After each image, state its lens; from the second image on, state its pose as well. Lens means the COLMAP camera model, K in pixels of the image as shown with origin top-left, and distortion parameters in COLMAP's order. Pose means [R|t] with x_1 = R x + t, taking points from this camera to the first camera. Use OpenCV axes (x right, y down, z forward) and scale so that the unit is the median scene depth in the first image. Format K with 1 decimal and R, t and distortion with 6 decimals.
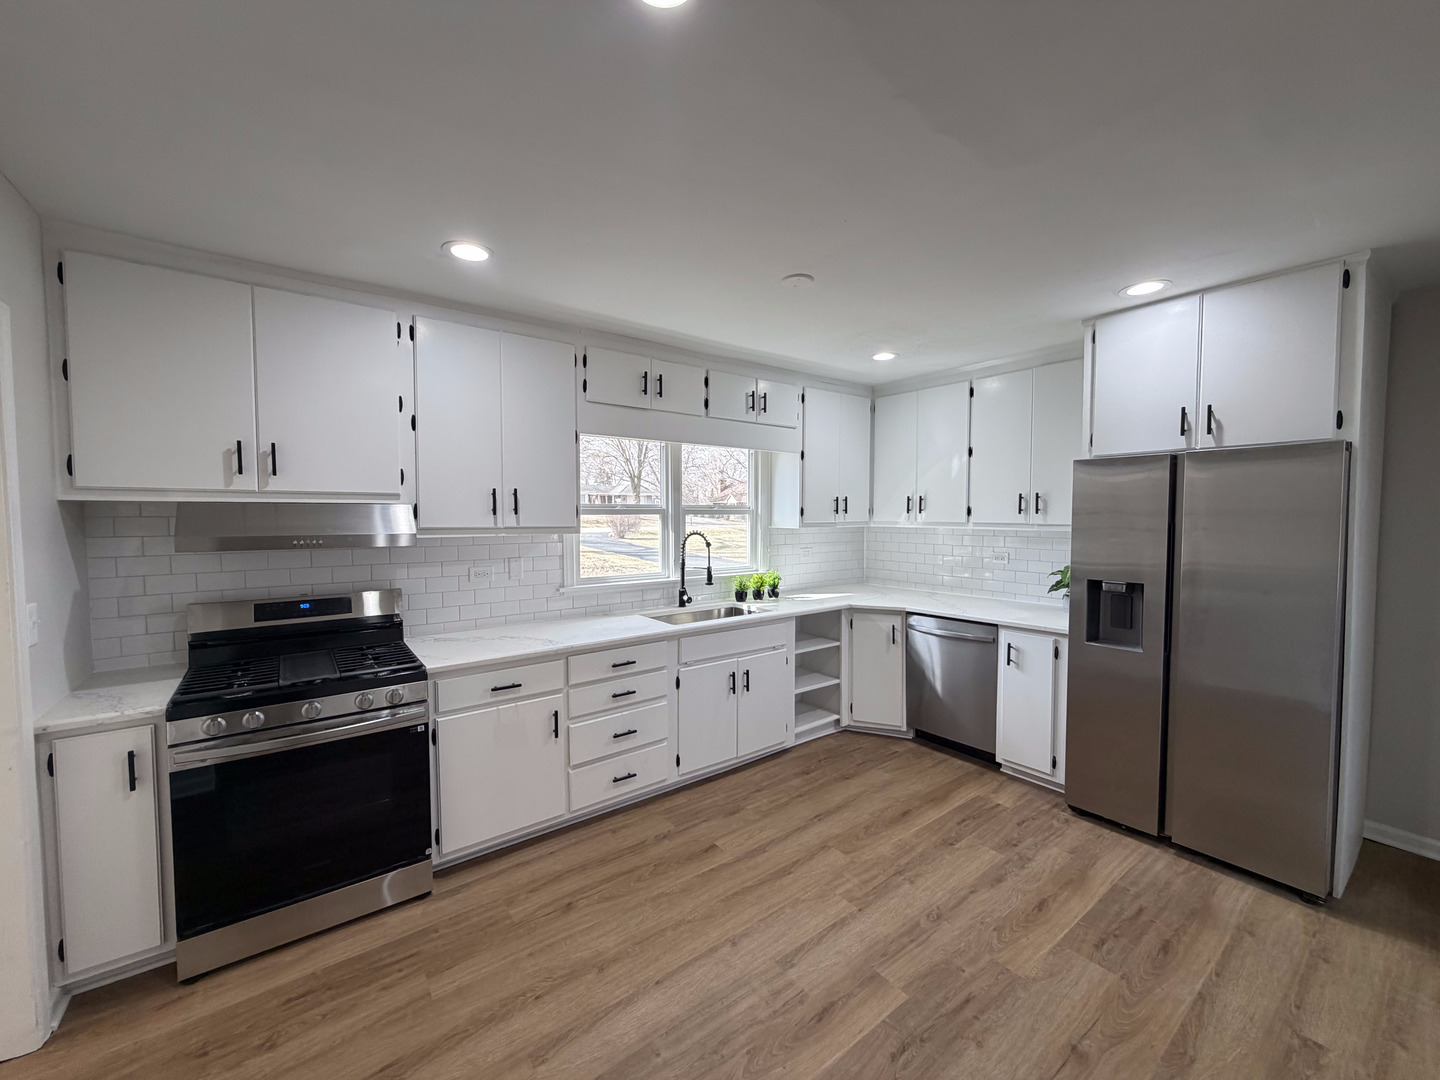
lens RADIAL K [[571.7, 0, 721.3], [0, 571.7, 538.4], [0, 0, 1]] dist [-0.001783, 0.000175]
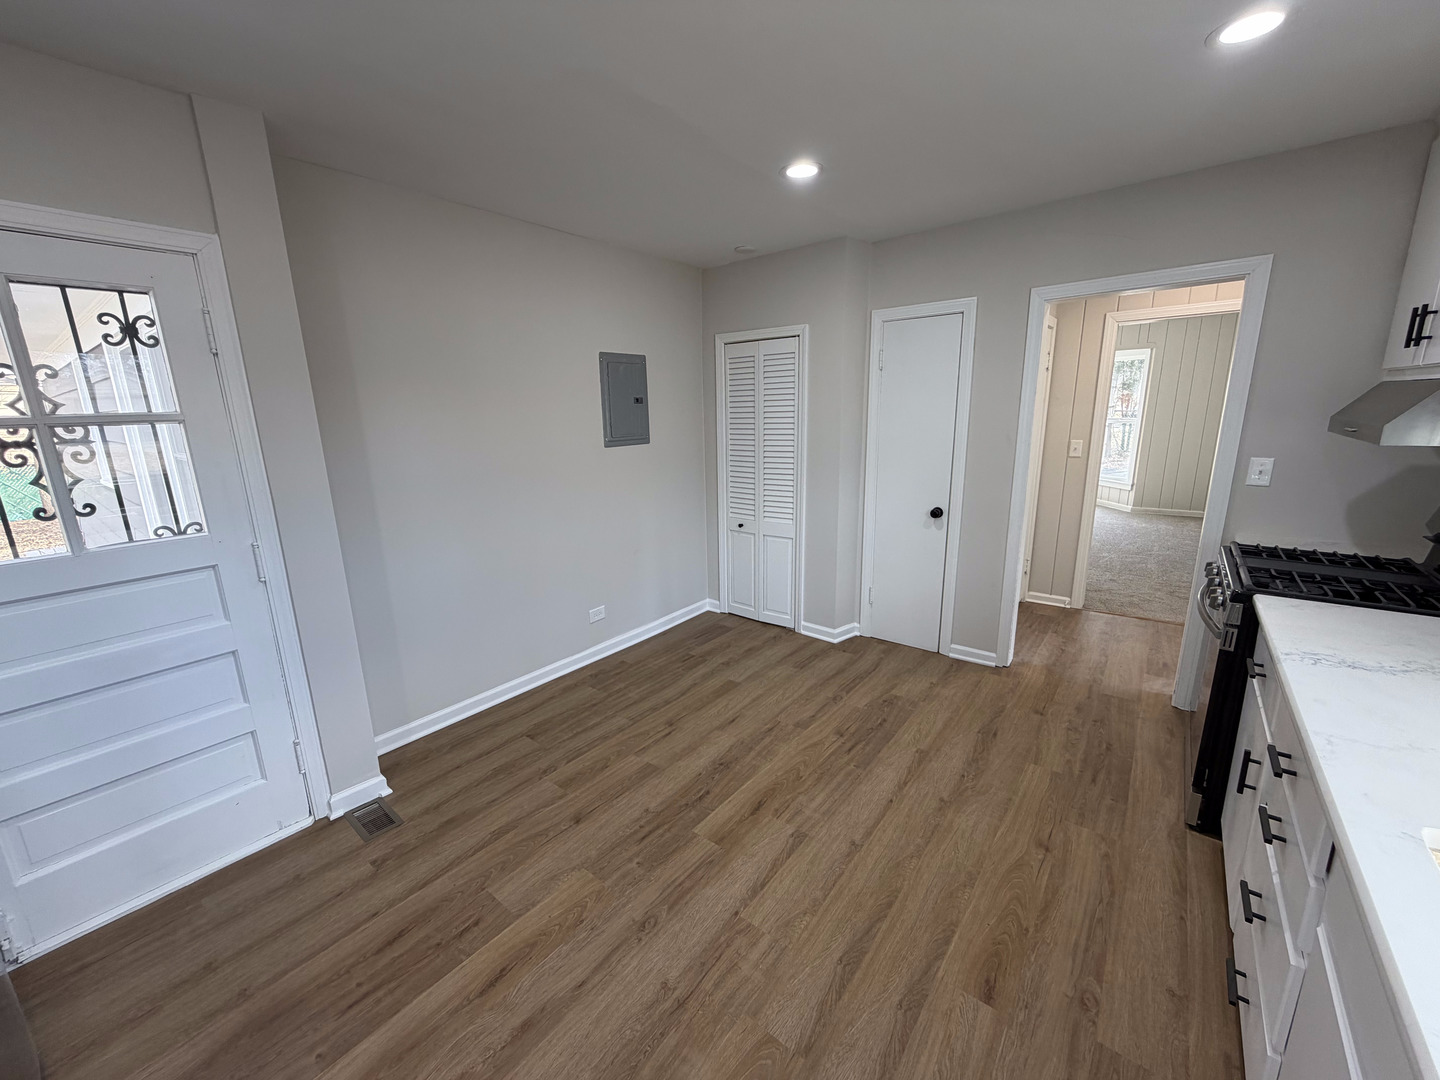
lens RADIAL K [[571.7, 0, 715.9], [0, 571.7, 539.5], [0, 0, 1]] dist [-0.001783, 0.000175]
pose [[-0.968765, 0.081511, -0.234204, 0.450957], [0.015683, 0.962684, 0.270174, -0.089180], [0.247486, 0.258062, -0.933892, 1.740218]]
